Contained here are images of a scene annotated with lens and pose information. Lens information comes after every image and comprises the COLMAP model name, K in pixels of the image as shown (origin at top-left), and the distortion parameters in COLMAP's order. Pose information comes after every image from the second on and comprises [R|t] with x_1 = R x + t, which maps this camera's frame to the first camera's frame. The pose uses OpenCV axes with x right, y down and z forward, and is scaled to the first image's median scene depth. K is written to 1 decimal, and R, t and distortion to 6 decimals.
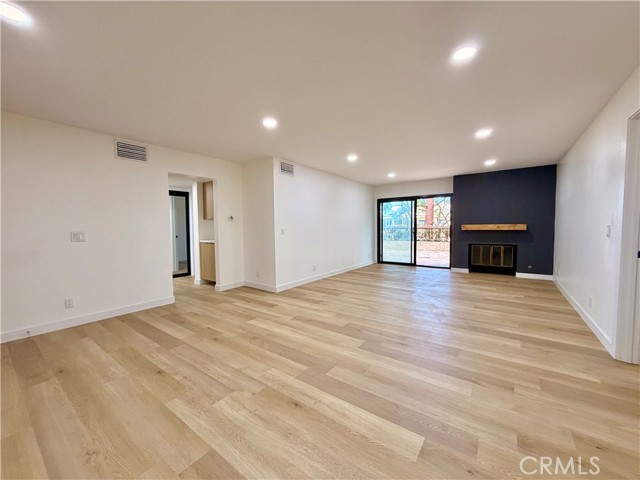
lens RADIAL K [[255.3, 0, 318.7], [0, 255.3, 239.1], [0, 0, 1]] dist [-0.001530, -0.000153]
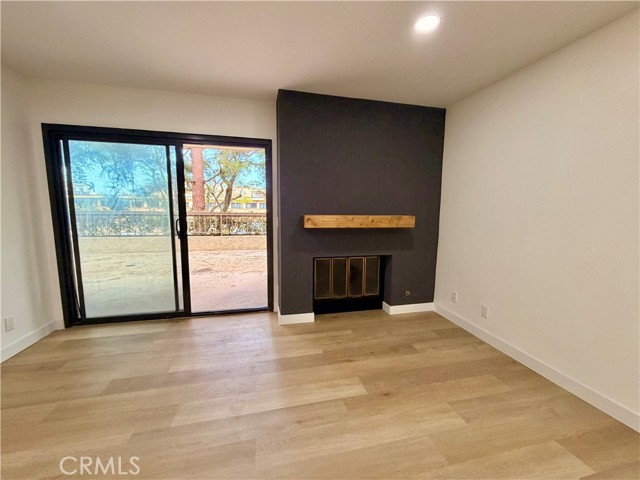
lens RADIAL K [[255.3, 0, 318.9], [0, 255.3, 241.3], [0, 0, 1]] dist [-0.001530, -0.000153]
pose [[0.644640, -0.074403, 0.760857, 0.284204], [0.016674, 0.996384, 0.083307, -0.052487], [-0.764304, -0.041017, 0.643550, 0.783063]]
